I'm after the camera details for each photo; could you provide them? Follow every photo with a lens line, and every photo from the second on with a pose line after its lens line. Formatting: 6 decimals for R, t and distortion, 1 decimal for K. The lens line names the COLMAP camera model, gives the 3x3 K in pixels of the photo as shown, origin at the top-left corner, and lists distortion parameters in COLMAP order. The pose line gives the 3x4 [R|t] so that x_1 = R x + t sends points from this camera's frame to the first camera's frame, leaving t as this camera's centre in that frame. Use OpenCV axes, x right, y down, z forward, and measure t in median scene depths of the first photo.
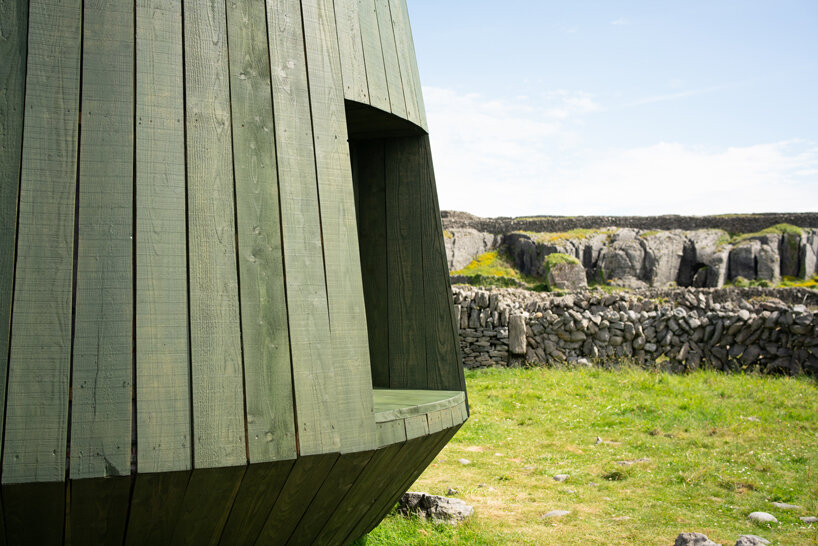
lens RADIAL K [[951.7, 0, 409.7], [0, 951.7, 272.1], [0, 0, 1]] dist [0.017729, 0.000000]
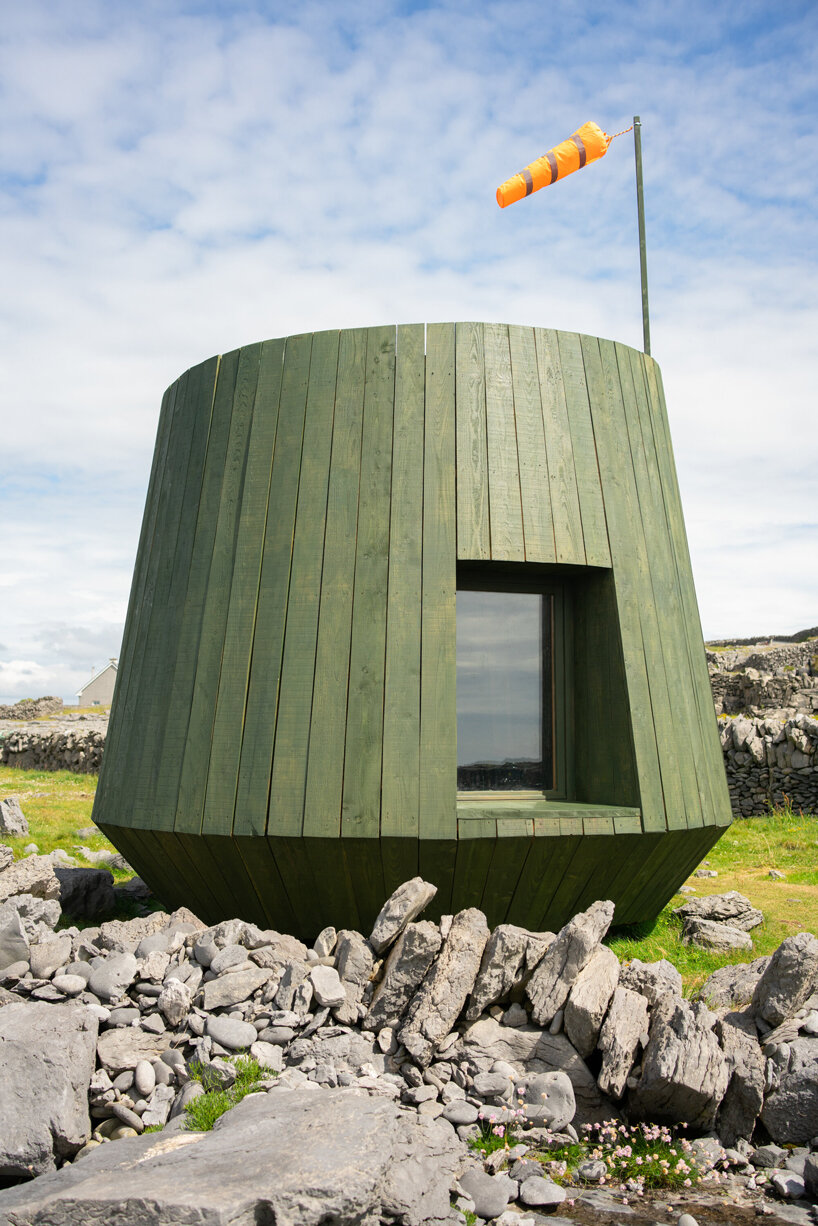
lens RADIAL K [[1426.4, 0, 409.5], [0, 1426.4, 612.8], [0, 0, 1]] dist [0.017729, 0.000000]
pose [[0.701893, -0.057130, -0.709988, 1.214131], [0.019326, 0.997939, -0.061195, 0.001201], [0.712020, 0.029231, 0.701550, -0.355493]]
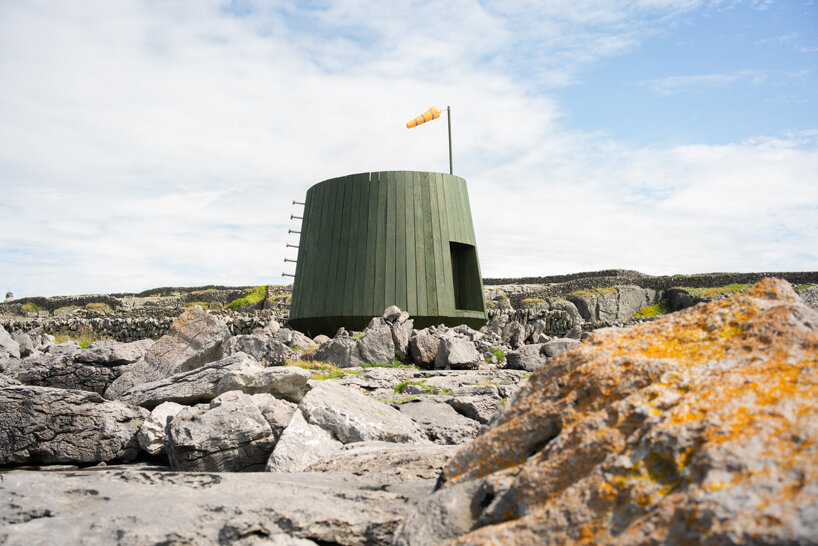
lens RADIAL K [[951.7, 0, 409.5], [0, 951.7, 273.5], [0, 0, 1]] dist [0.017729, 0.000000]
pose [[0.979880, -0.017802, -0.198794, 0.638215], [0.005061, 0.997910, -0.064414, 0.259108], [0.199525, 0.062112, 0.977922, -3.421496]]
